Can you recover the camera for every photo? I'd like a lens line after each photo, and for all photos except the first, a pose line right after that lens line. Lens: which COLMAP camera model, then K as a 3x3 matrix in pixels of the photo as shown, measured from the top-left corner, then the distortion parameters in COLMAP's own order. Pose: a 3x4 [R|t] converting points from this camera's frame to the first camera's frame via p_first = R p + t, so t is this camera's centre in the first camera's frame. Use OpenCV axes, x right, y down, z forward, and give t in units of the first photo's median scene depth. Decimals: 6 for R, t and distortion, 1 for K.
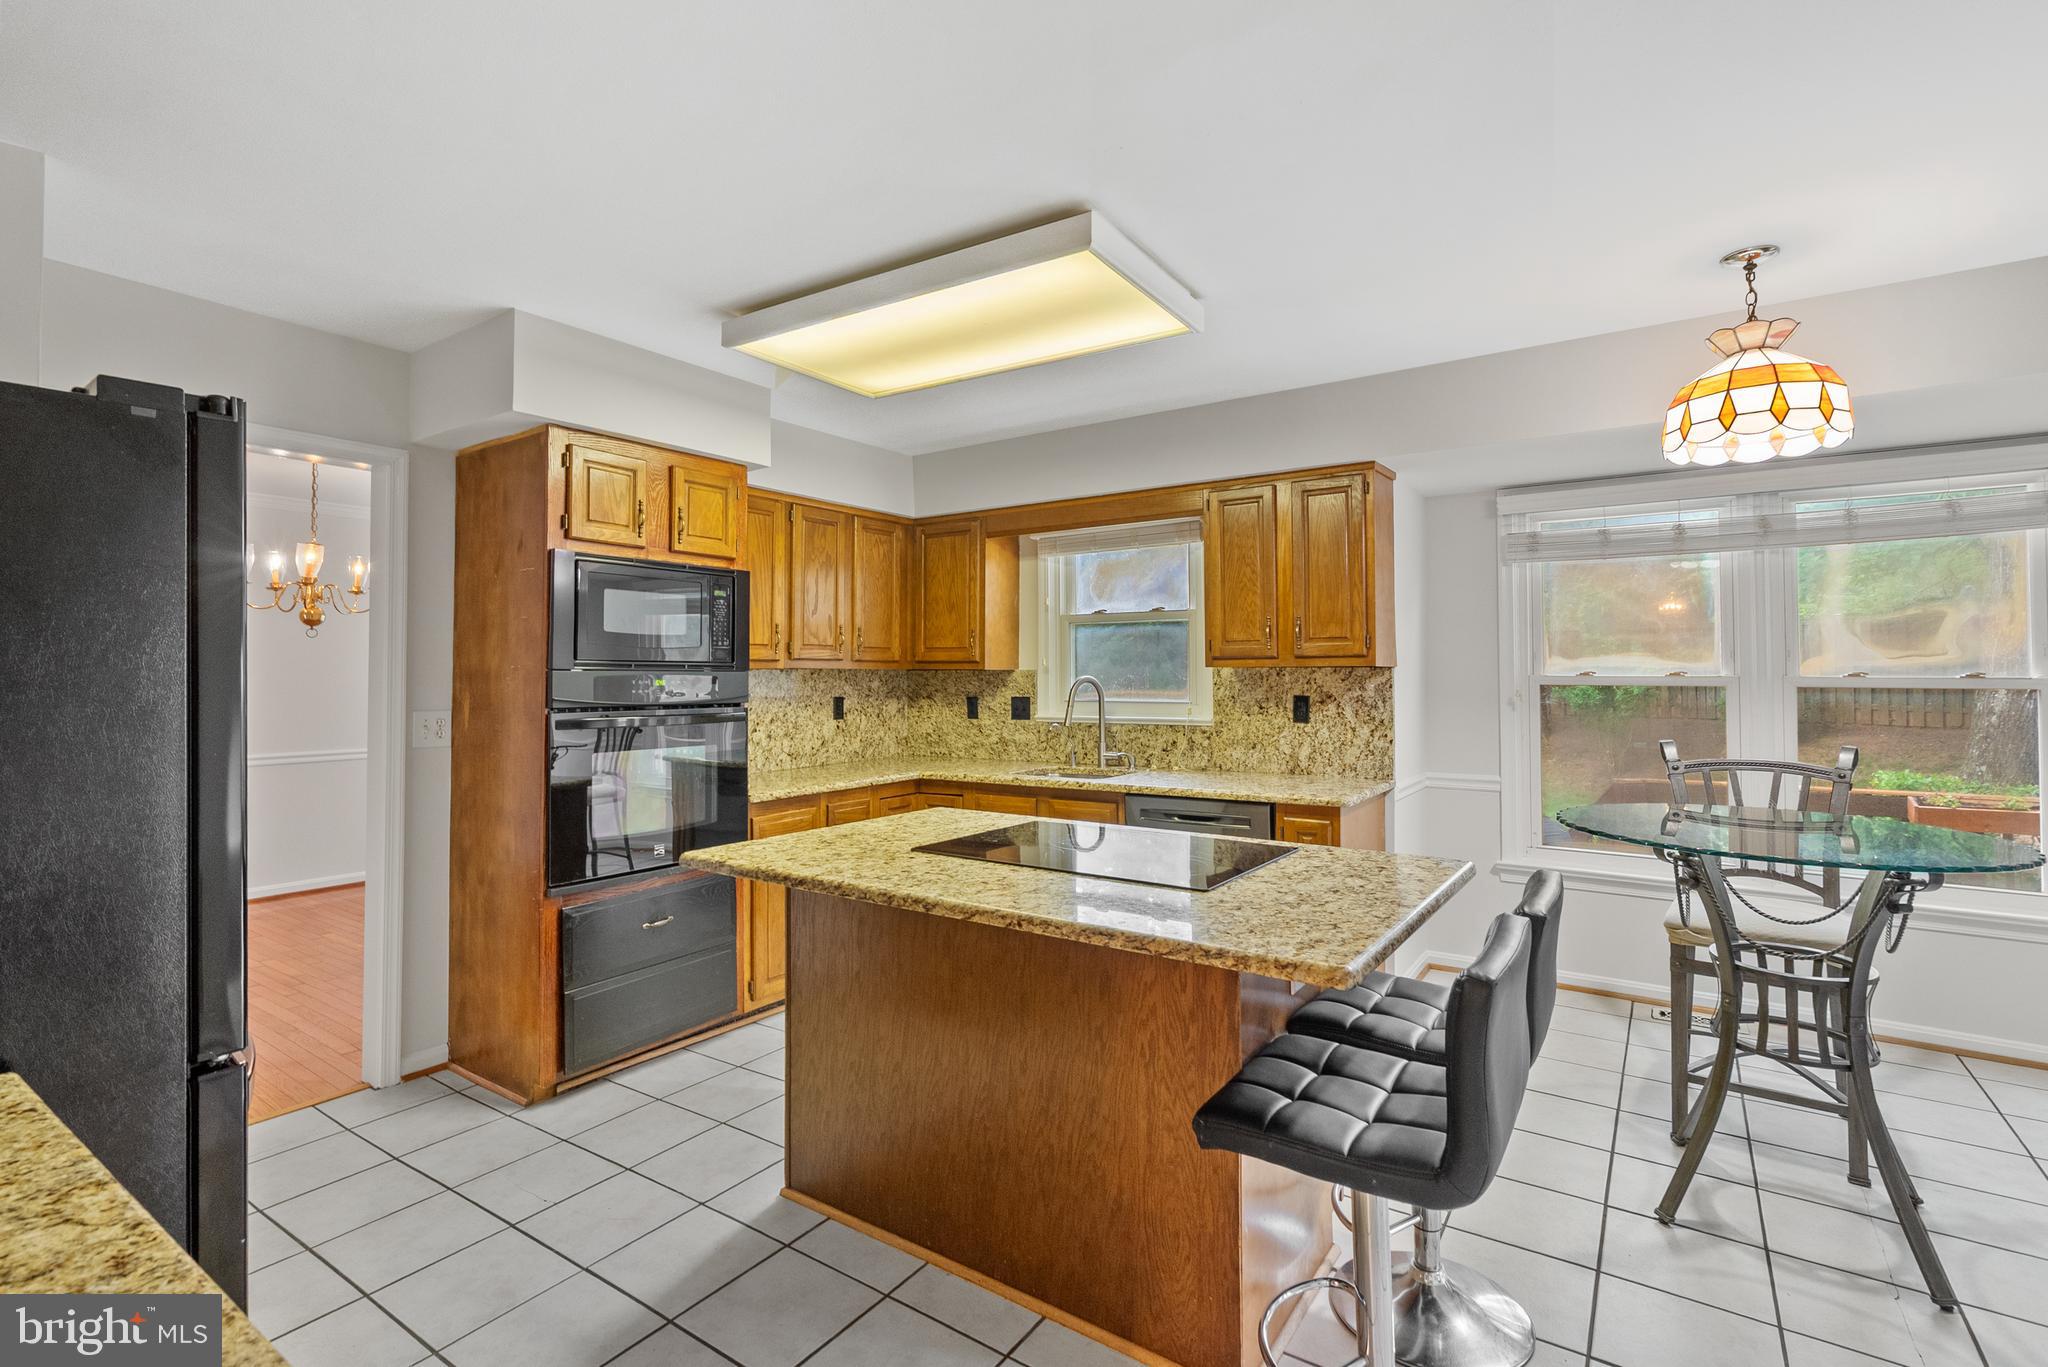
lens RADIAL K [[941.7, 0, 1035.7], [0, 941.7, 652.0], [0, 0, 1]] dist [-0.000290, 0.003550]
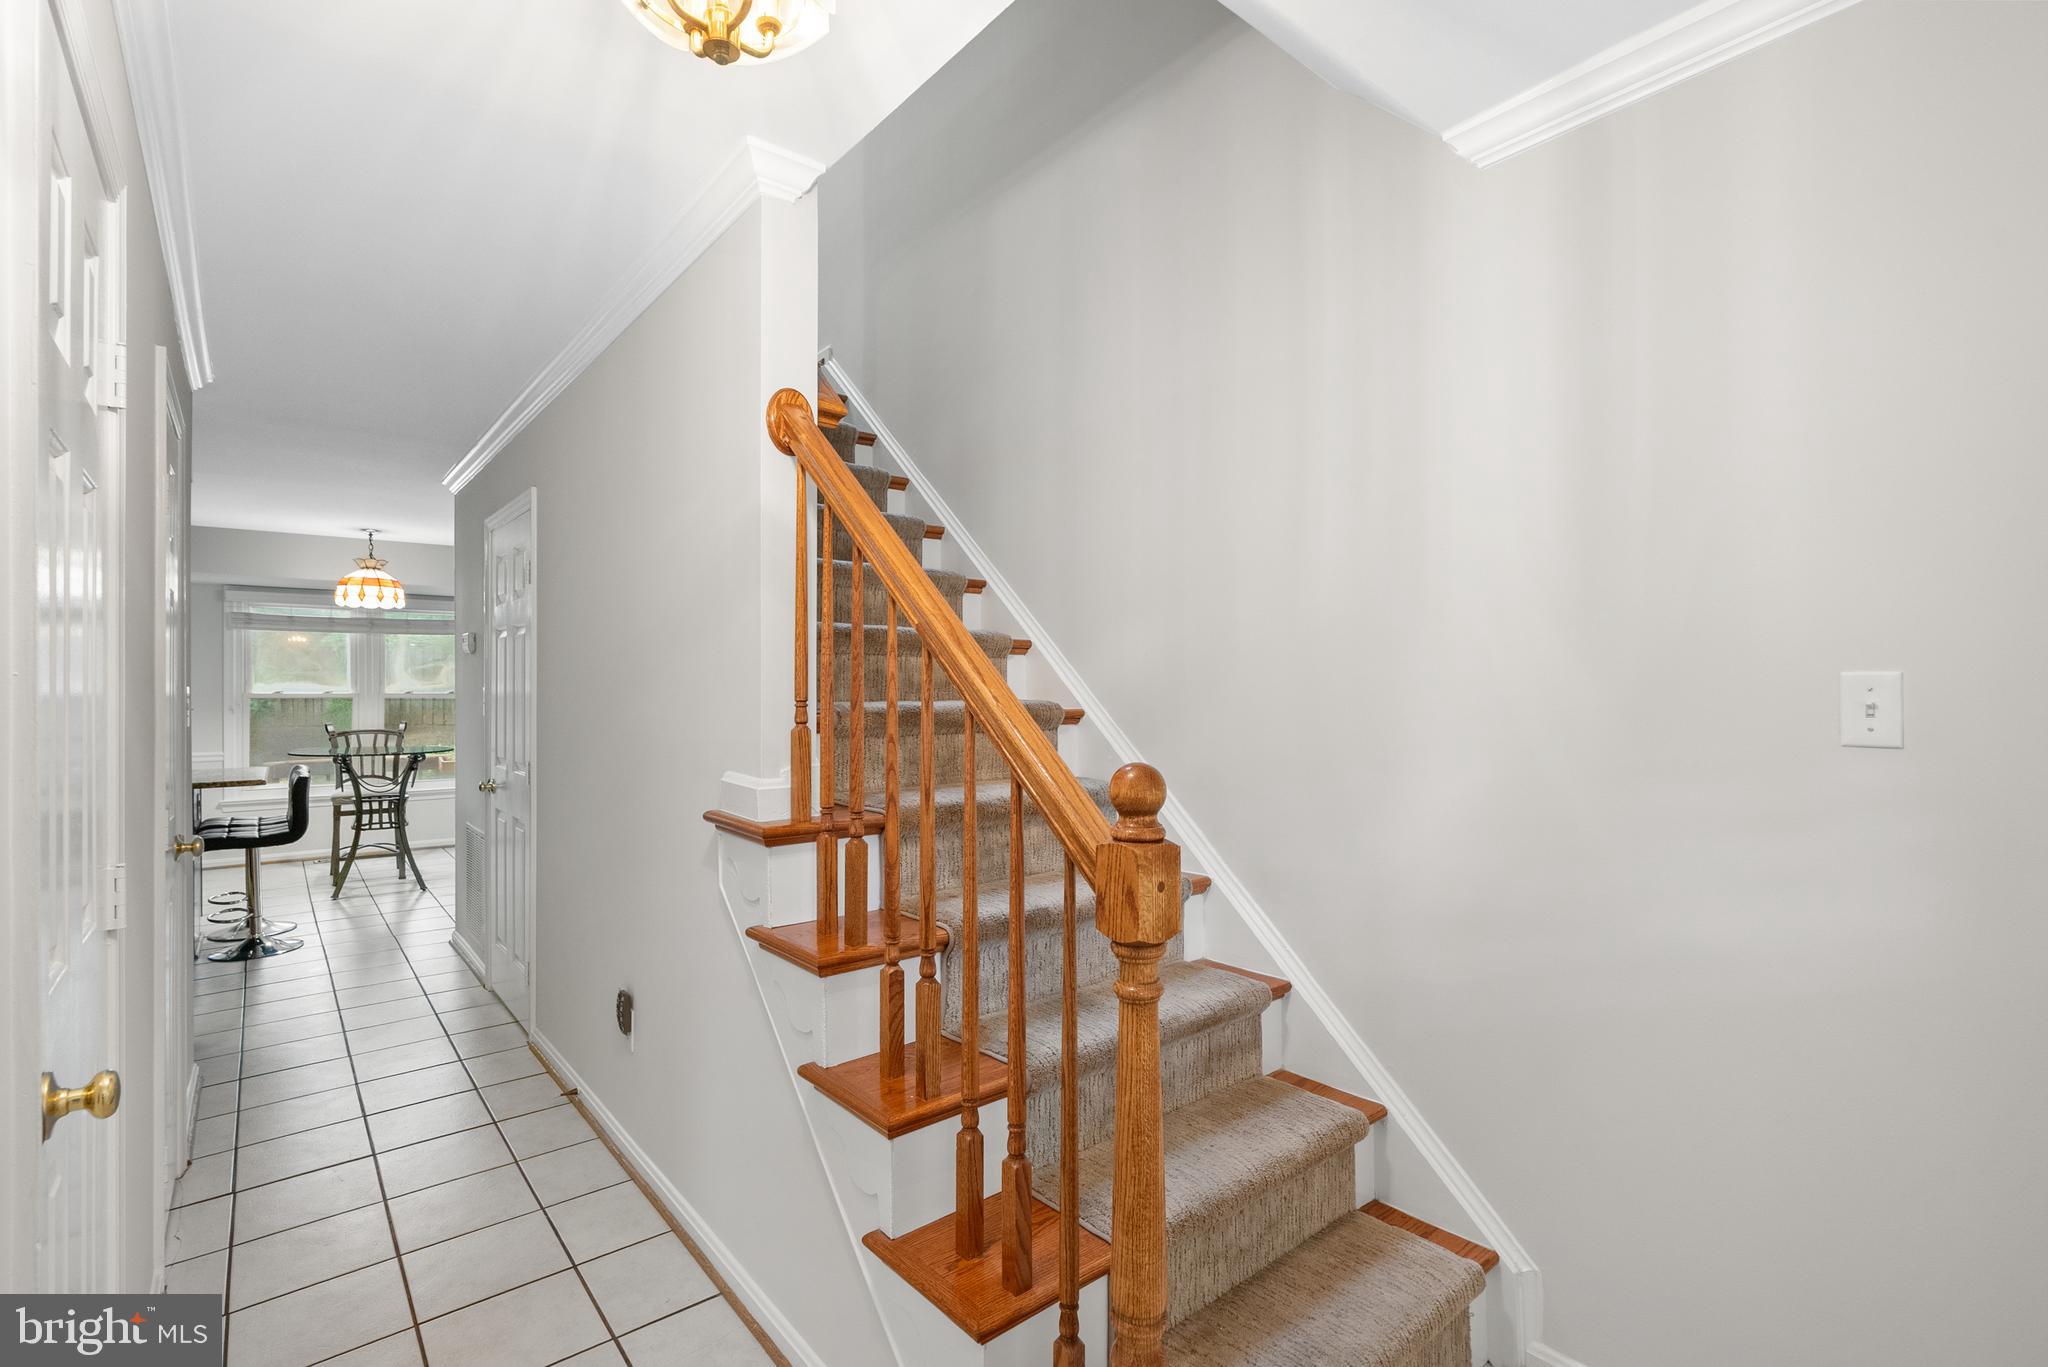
lens RADIAL K [[941.7, 0, 978.4], [0, 941.7, 693.3], [0, 0, 1]] dist [-0.000290, 0.003550]
pose [[0.317542, -0.006055, 0.948225, -0.930941], [-0.024056, 0.999606, 0.014439, -0.043733], [-0.947939, -0.027395, 0.317271, -1.127826]]
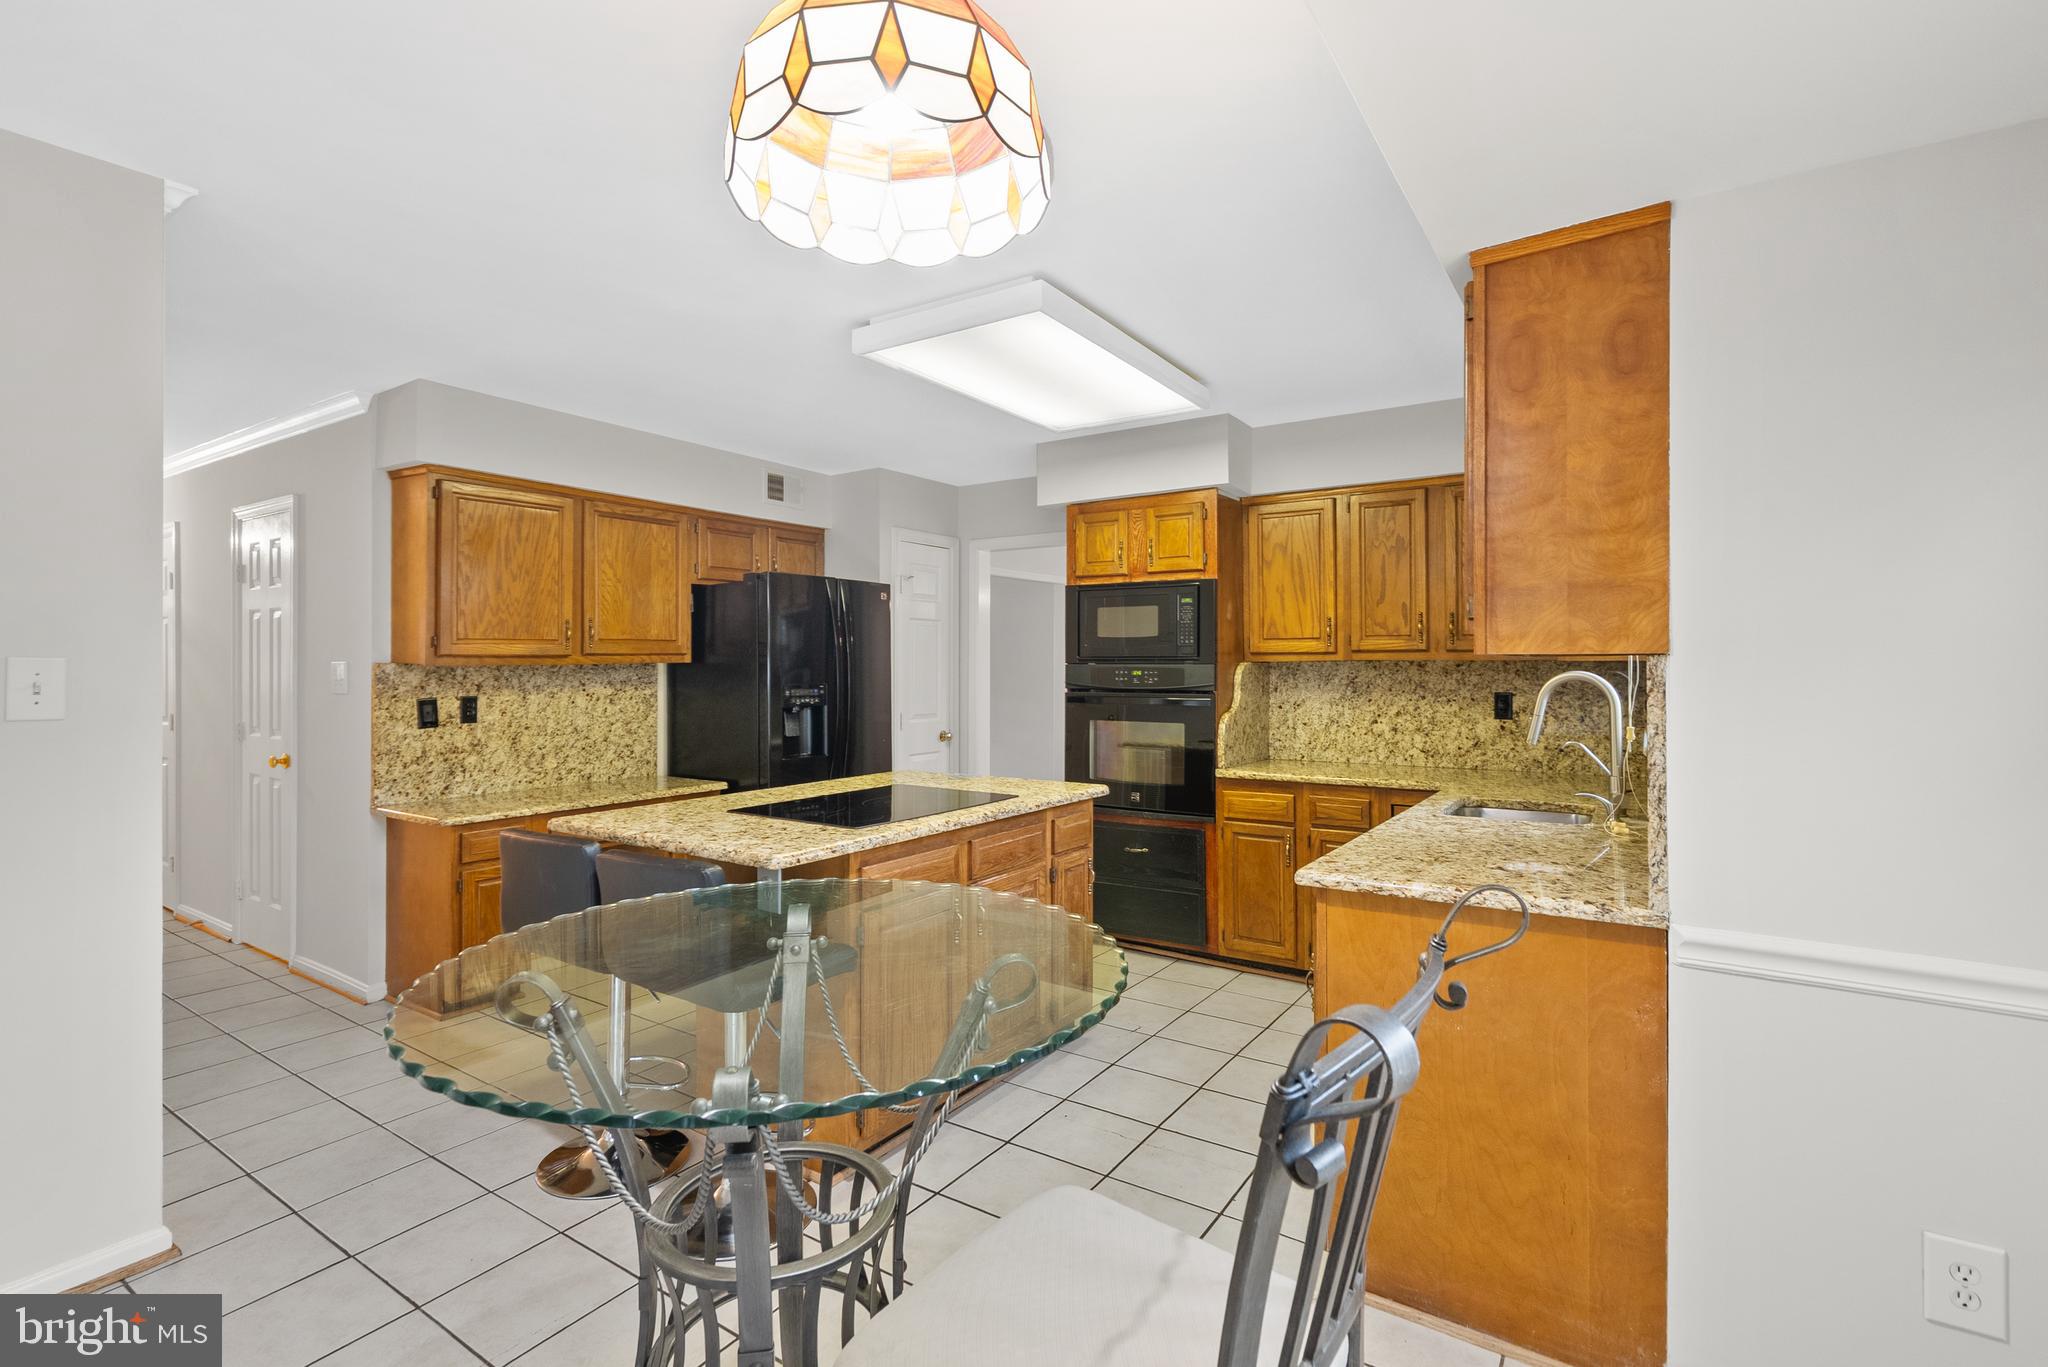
lens RADIAL K [[941.7, 0, 1006.1], [0, 941.7, 664.3], [0, 0, 1]] dist [-0.000290, 0.003550]
pose [[-0.000287, -0.002528, -0.999997, 0.985774], [0.025059, 0.999683, -0.002535, 0.019830], [0.999686, -0.025060, -0.000224, 0.843695]]
